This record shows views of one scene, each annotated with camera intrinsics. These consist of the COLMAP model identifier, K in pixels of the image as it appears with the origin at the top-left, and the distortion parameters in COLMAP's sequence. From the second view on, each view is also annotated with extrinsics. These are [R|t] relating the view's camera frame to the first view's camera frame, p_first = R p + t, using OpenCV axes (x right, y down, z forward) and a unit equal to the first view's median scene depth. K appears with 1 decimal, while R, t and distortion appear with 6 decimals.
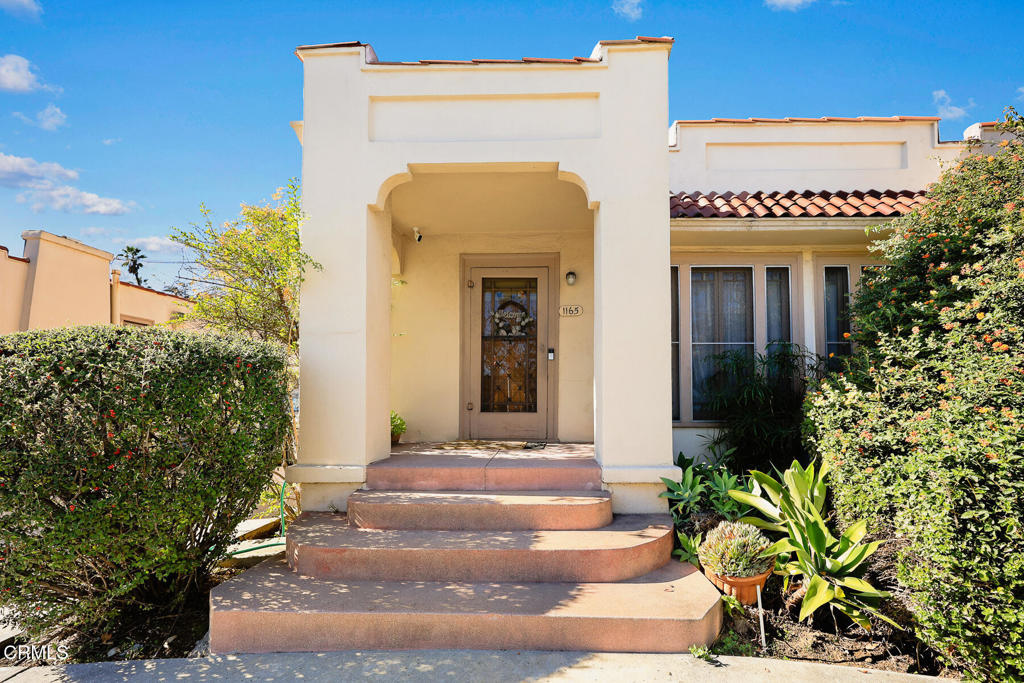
lens RADIAL K [[440.1, 0, 544.3], [0, 440.1, 365.4], [0, 0, 1]] dist [-0.000432, -0.000457]
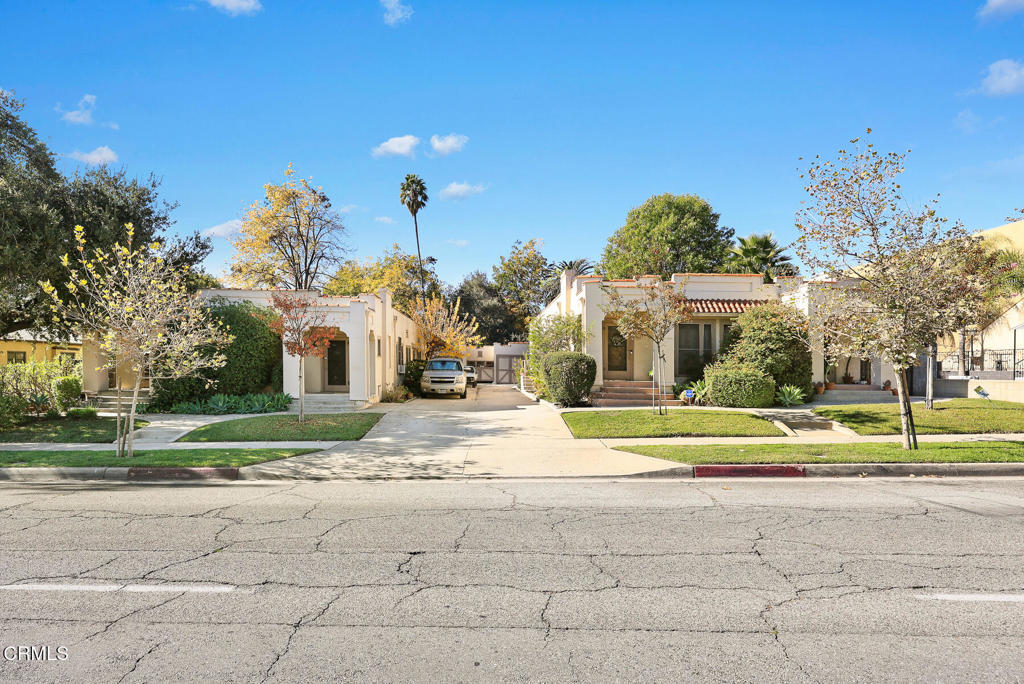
lens RADIAL K [[601.0, 0, 512.2], [0, 601.0, 365.9], [0, 0, 1]] dist [0.000740, -0.000611]
pose [[0.997714, 0.010321, 0.066785, -1.121418], [-0.015979, 0.996274, 0.084756, -0.269247], [-0.065662, -0.085629, 0.994161, -3.140413]]
